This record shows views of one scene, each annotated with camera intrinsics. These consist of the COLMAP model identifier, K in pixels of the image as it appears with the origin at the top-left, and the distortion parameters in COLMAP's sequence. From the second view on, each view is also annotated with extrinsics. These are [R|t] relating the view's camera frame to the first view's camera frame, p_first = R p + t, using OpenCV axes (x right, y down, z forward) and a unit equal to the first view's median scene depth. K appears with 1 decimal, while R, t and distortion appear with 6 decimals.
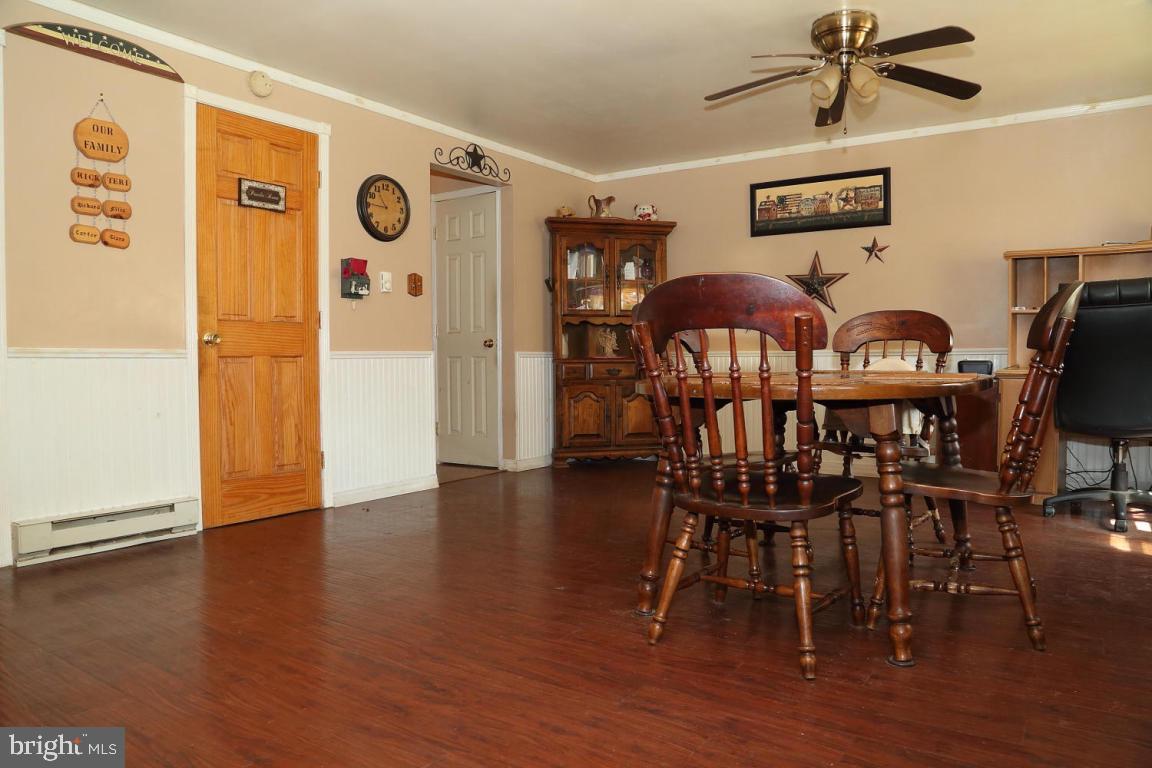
lens RADIAL K [[813.8, 0, 581.2], [0, 813.8, 368.5], [0, 0, 1]] dist [-0.005826, 0.002119]
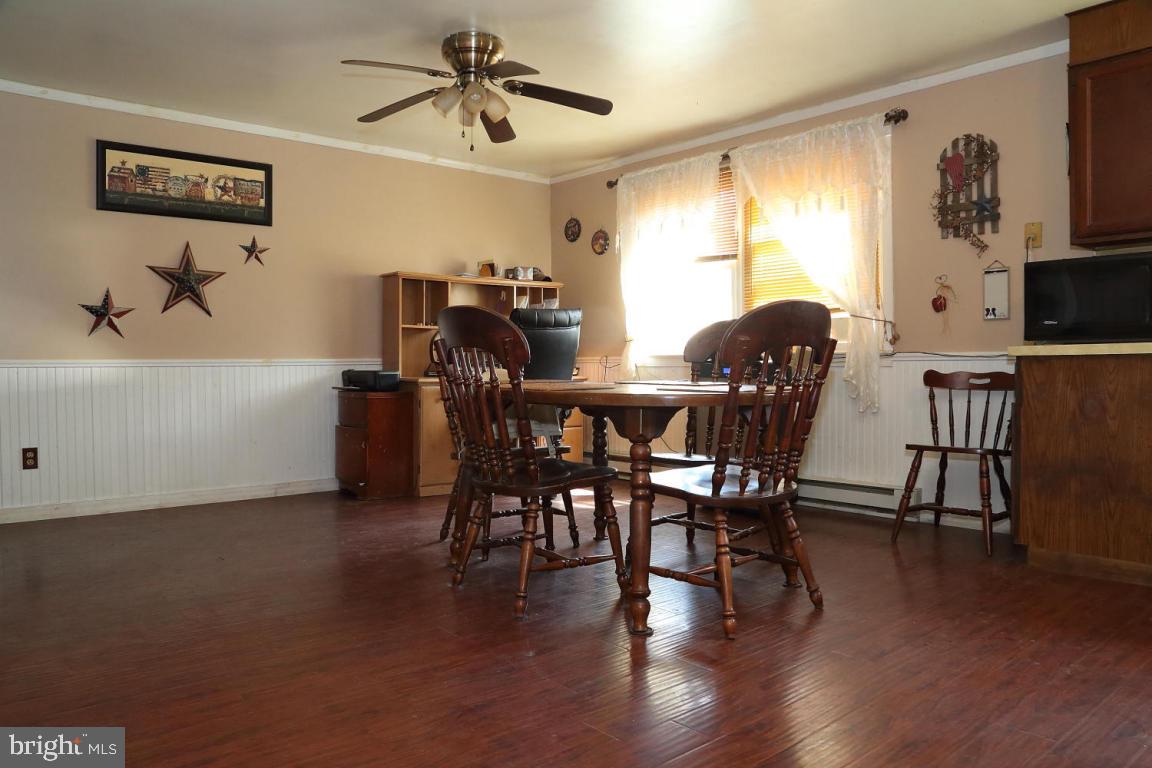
lens RADIAL K [[833.9, 0, 576.0], [0, 833.9, 384.0], [0, 0, 1]] dist [-0.045767, 0.000911]
pose [[0.247857, -0.031656, 0.968279, -0.449161], [0.020543, 0.999413, 0.027415, -0.013248], [-0.968579, 0.013096, 0.248361, 0.412443]]
